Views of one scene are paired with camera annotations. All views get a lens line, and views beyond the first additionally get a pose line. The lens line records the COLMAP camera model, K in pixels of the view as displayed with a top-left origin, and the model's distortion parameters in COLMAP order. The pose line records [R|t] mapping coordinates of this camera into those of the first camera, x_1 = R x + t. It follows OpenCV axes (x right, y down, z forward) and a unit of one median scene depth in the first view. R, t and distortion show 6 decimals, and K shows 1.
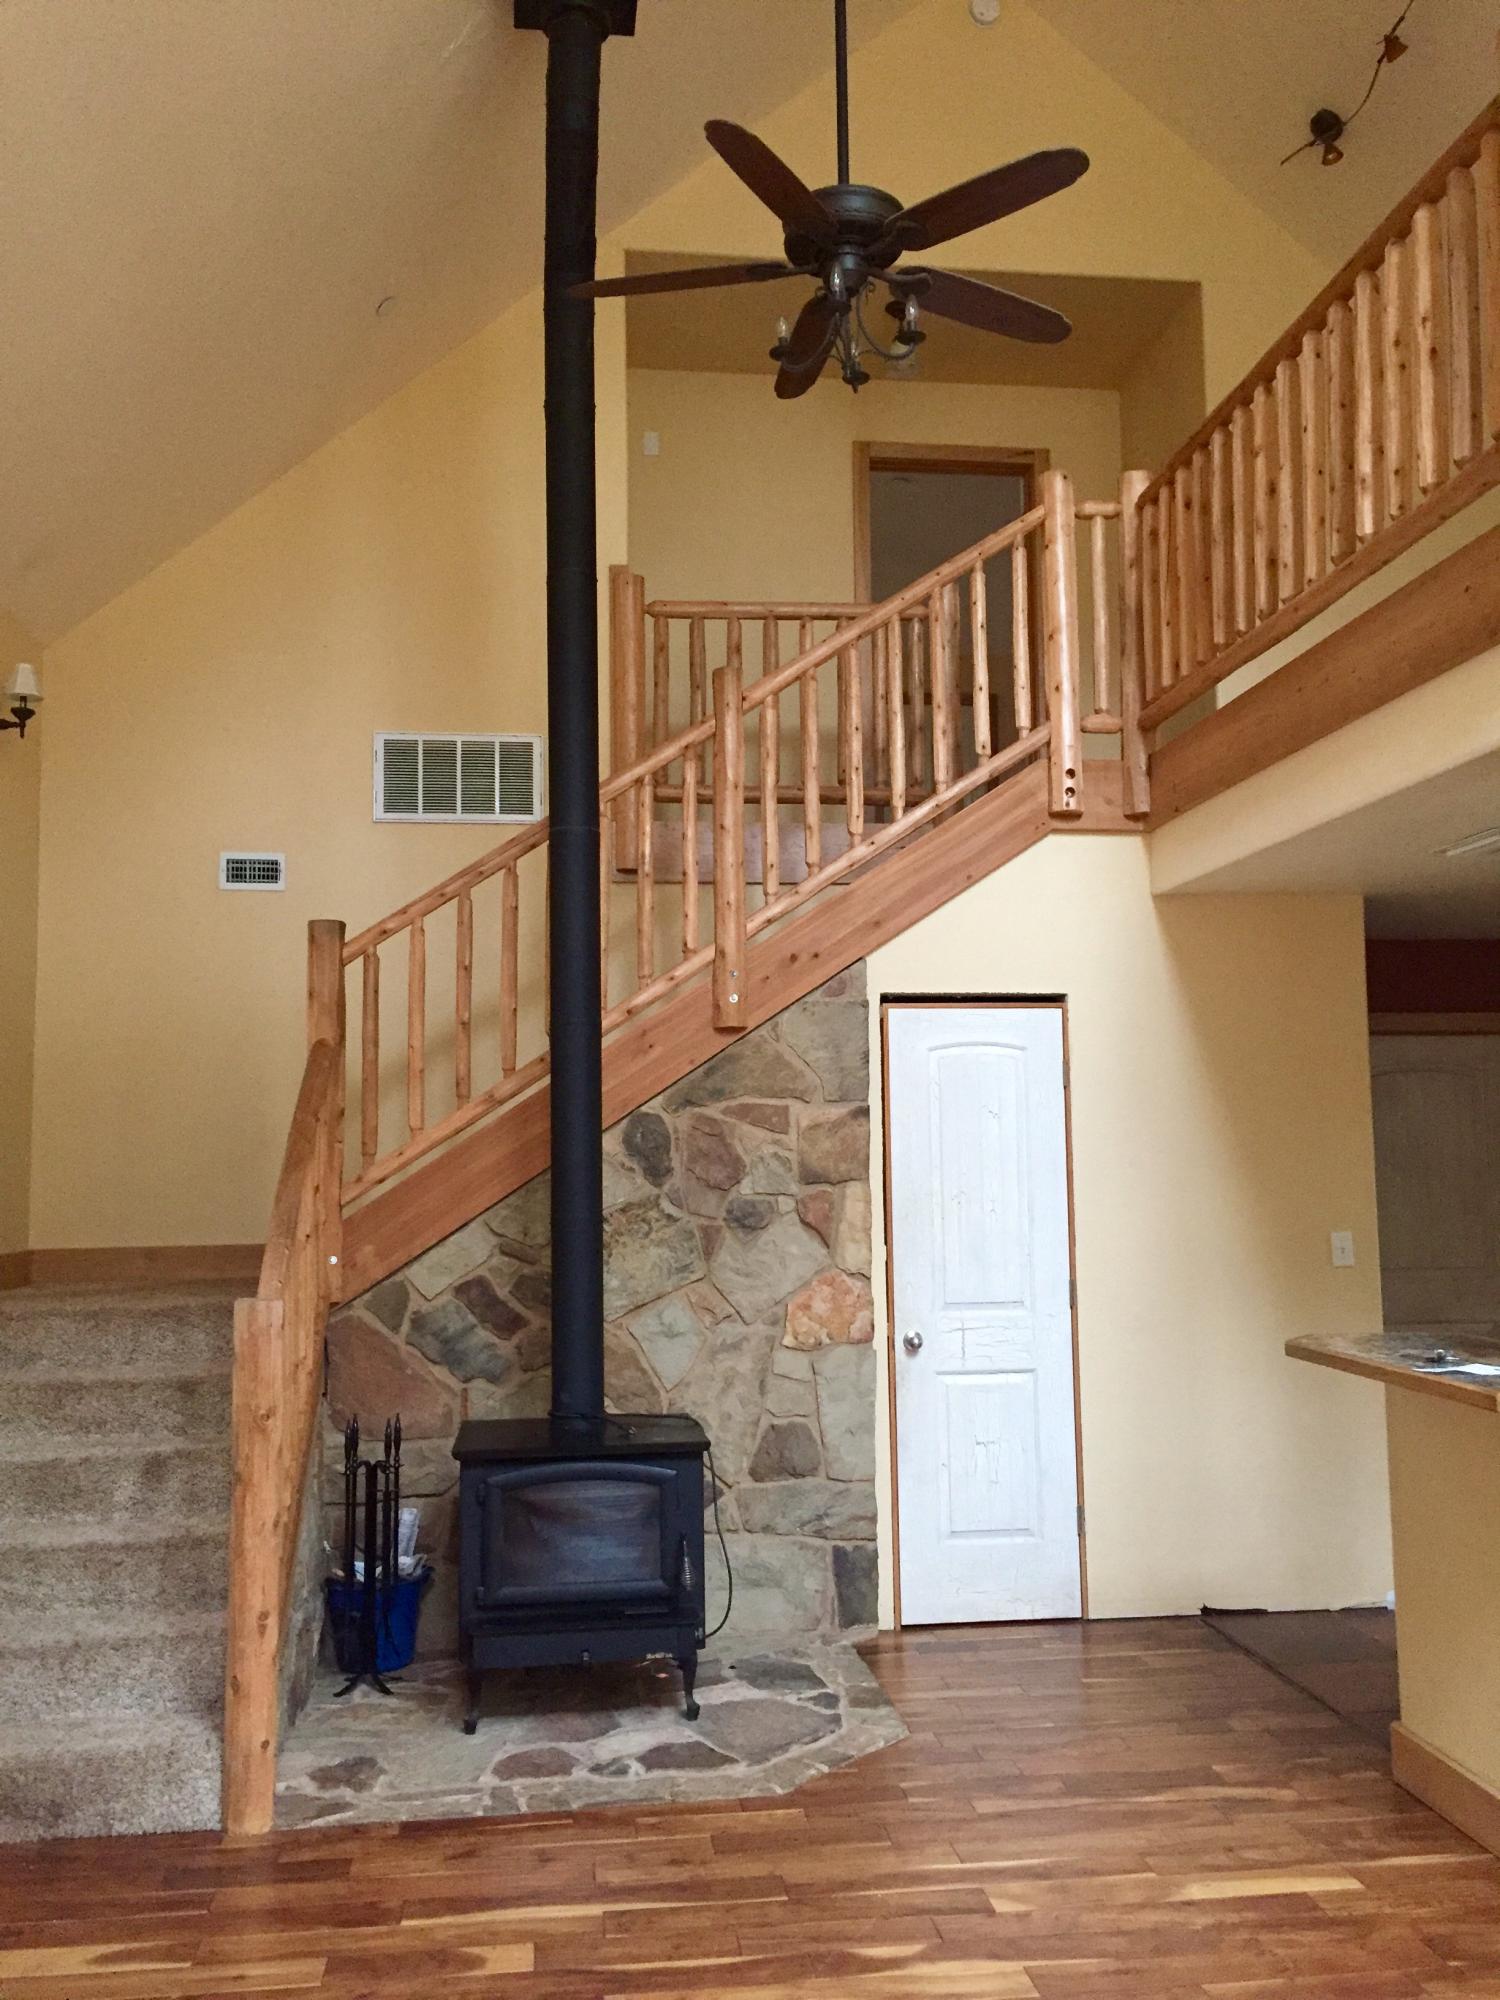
lens RADIAL K [[1709.6, 0, 755.9], [0, 1709.6, 998.3], [0, 0, 1]] dist [0.082589, -0.110178]
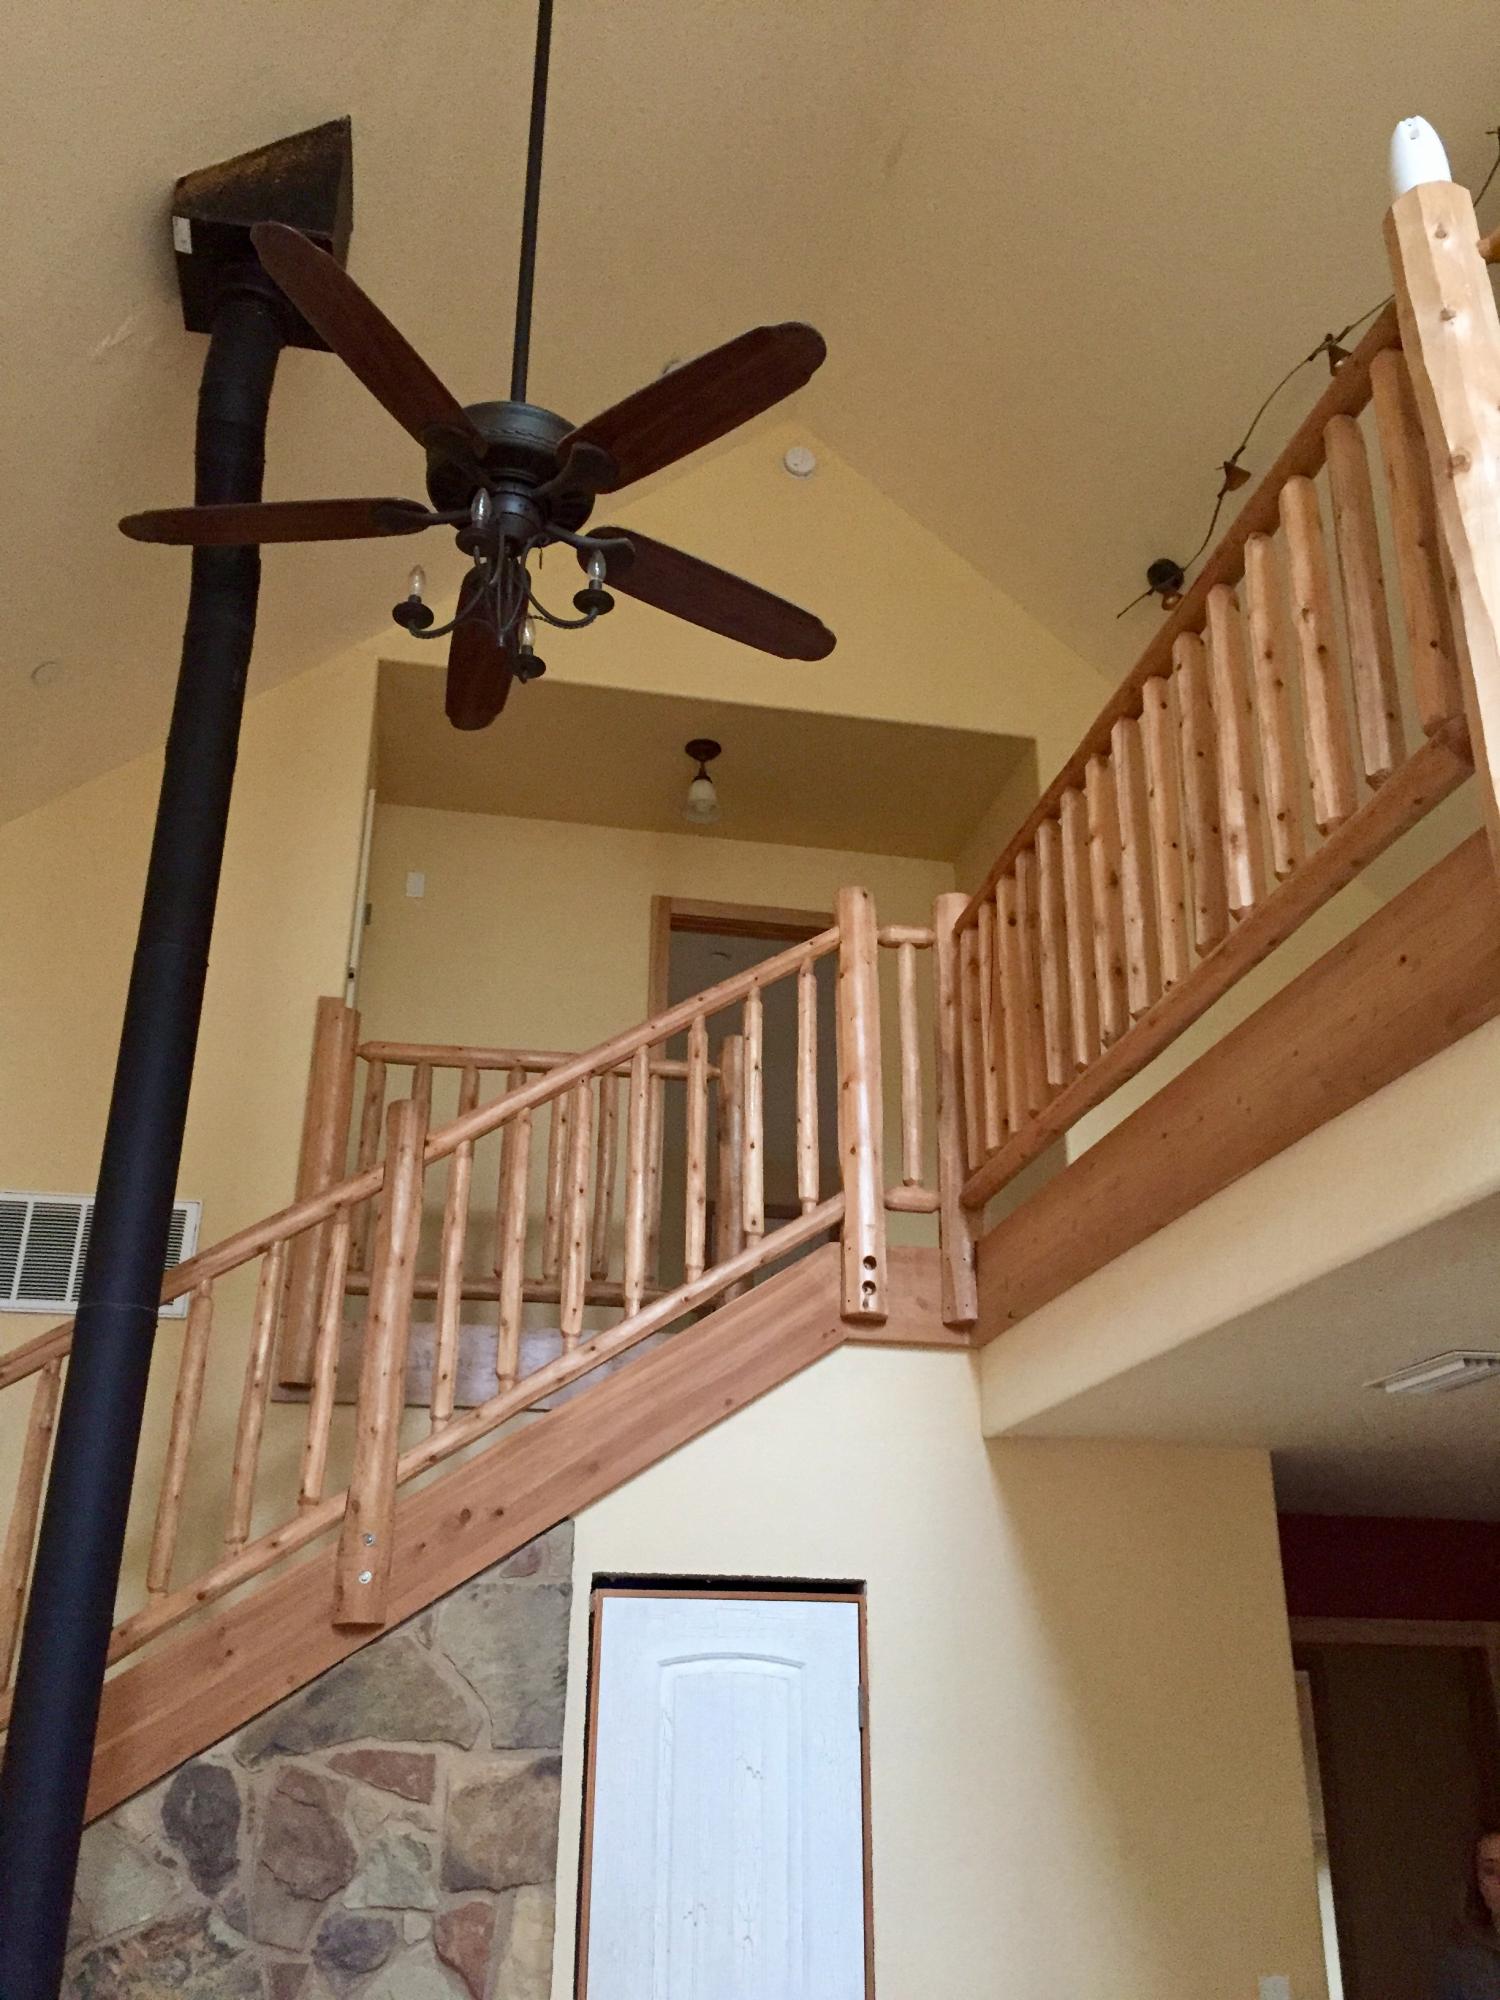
lens RADIAL K [[1709.6, 0, 755.2], [0, 1709.6, 999.0], [0, 0, 1]] dist [0.082589, -0.110178]
pose [[0.997354, 0.044922, 0.057155, 0.089477], [-0.025026, 0.950332, -0.310230, -0.009099], [-0.068253, 0.307979, 0.948942, 0.277169]]
